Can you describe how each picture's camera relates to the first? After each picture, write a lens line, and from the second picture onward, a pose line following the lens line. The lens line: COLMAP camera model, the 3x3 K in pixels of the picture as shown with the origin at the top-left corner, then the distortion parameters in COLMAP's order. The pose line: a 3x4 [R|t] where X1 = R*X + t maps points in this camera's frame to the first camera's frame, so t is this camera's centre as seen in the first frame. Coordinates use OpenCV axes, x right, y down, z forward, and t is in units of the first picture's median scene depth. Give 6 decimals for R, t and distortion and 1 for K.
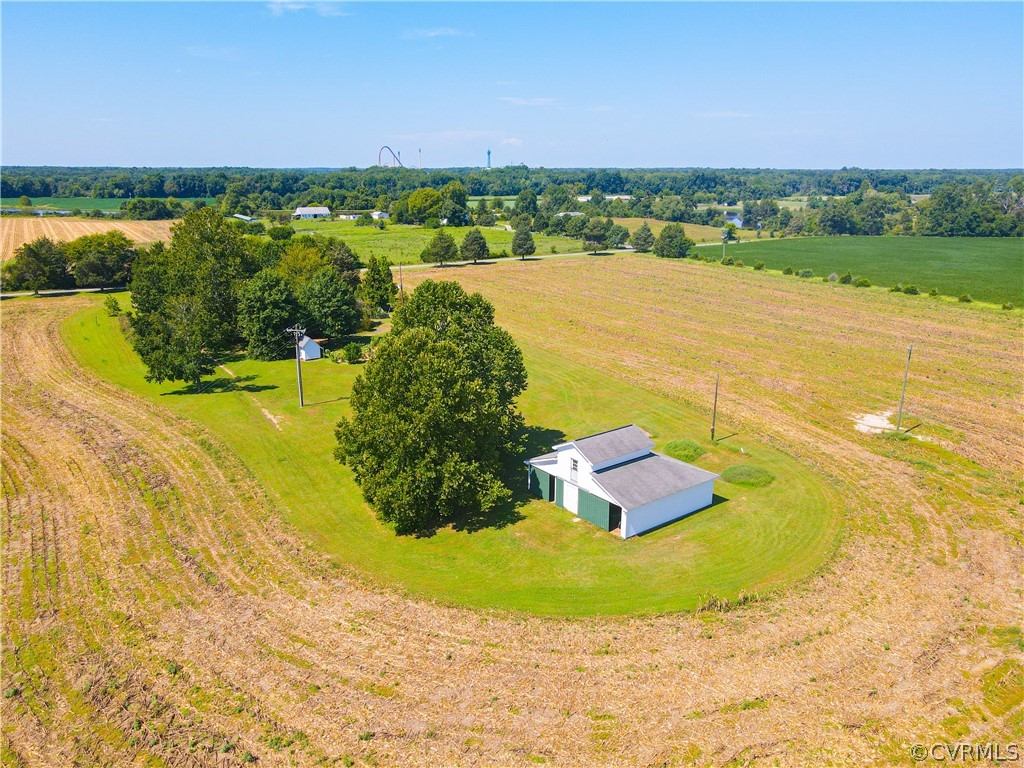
lens RADIAL K [[749.7, 0, 512.0], [0, 749.7, 384.0], [0, 0, 1]] dist [-0.003963, 0.032826]
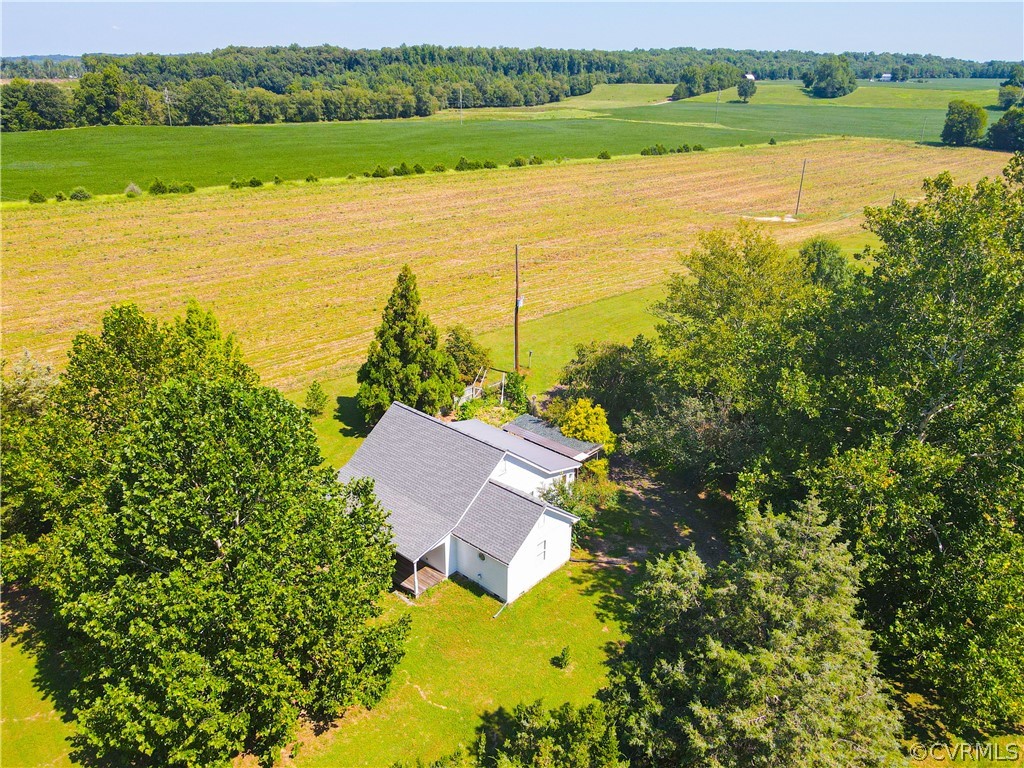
lens RADIAL K [[749.7, 0, 512.0], [0, 749.7, 384.0], [0, 0, 1]] dist [-0.003963, 0.032826]
pose [[-0.242866, -0.377251, 0.893699, -0.753476], [0.248575, 0.866320, 0.433244, -0.383532], [-0.937671, 0.327371, -0.116625, 1.491279]]
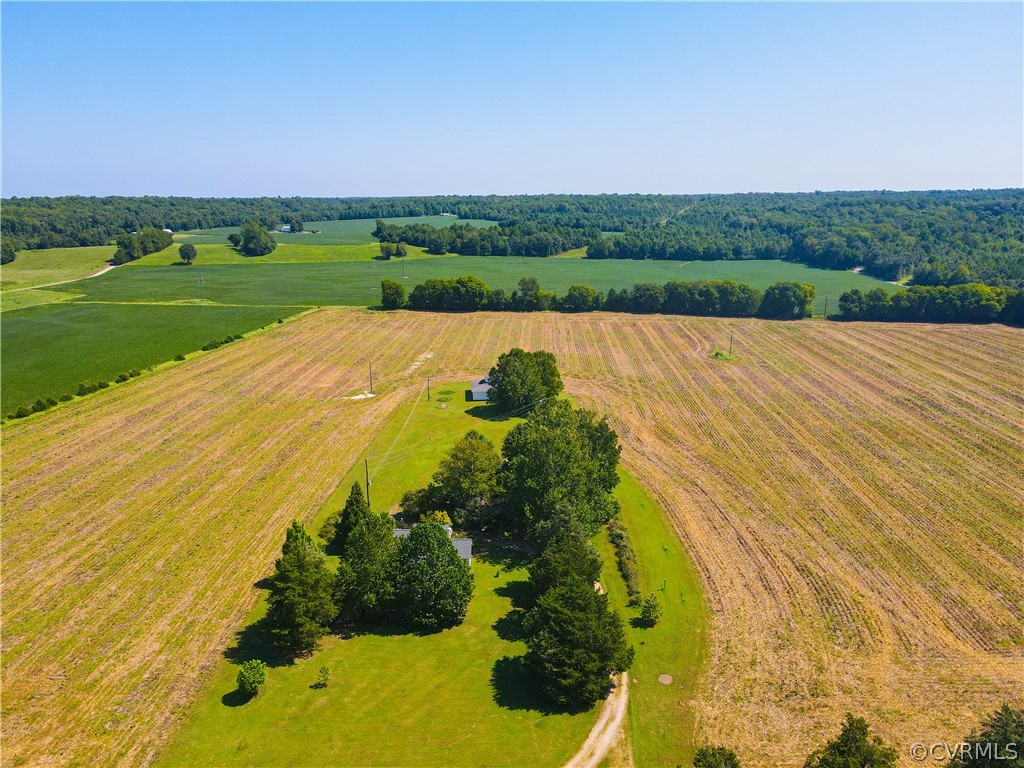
lens RADIAL K [[749.7, 0, 512.0], [0, 749.7, 384.0], [0, 0, 1]] dist [-0.003963, 0.032826]
pose [[-0.844145, -0.123996, 0.521578, -1.092071], [0.151440, 0.878113, 0.453853, -0.902233], [-0.514280, 0.462106, -0.722478, 2.143584]]
